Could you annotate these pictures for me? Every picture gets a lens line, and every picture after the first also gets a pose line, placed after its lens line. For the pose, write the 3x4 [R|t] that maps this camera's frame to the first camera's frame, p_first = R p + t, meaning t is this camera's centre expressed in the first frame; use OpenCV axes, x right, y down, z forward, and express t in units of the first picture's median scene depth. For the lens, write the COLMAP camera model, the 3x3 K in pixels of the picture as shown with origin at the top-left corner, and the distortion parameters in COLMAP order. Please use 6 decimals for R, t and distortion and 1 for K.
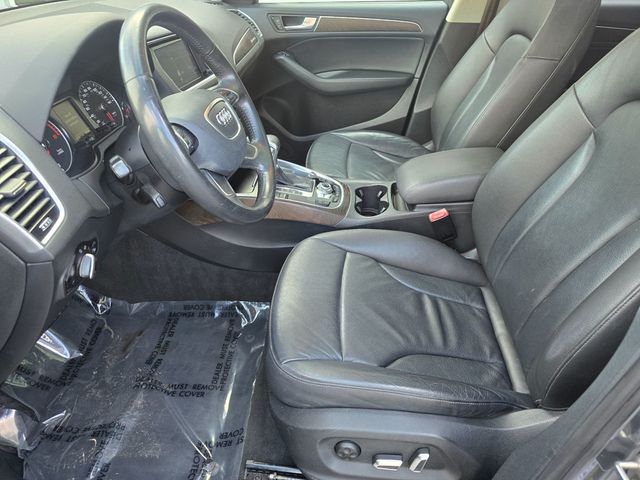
lens RADIAL K [[436.2, 0, 323.7], [0, 436.2, 239.3], [0, 0, 1]] dist [0.029023, -0.017258]
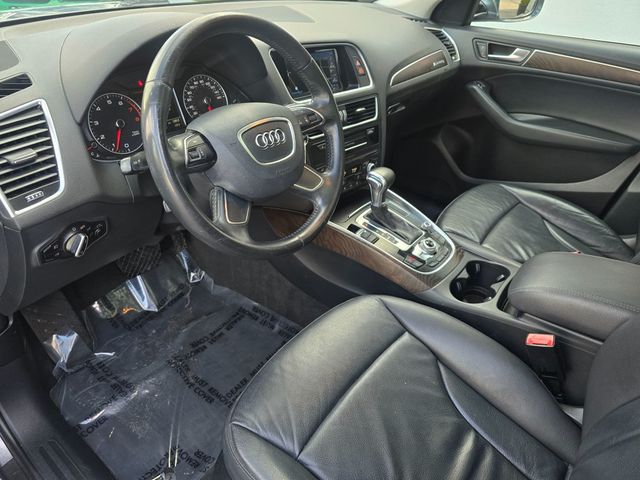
lens RADIAL K [[436.2, 0, 318.6], [0, 436.2, 235.9], [0, 0, 1]] dist [0.029023, -0.017258]
pose [[0.829379, 0.342619, -0.441297, 0.206218], [-0.355216, 0.933056, 0.056818, -0.118256], [0.431221, 0.109632, 0.895561, 0.171877]]
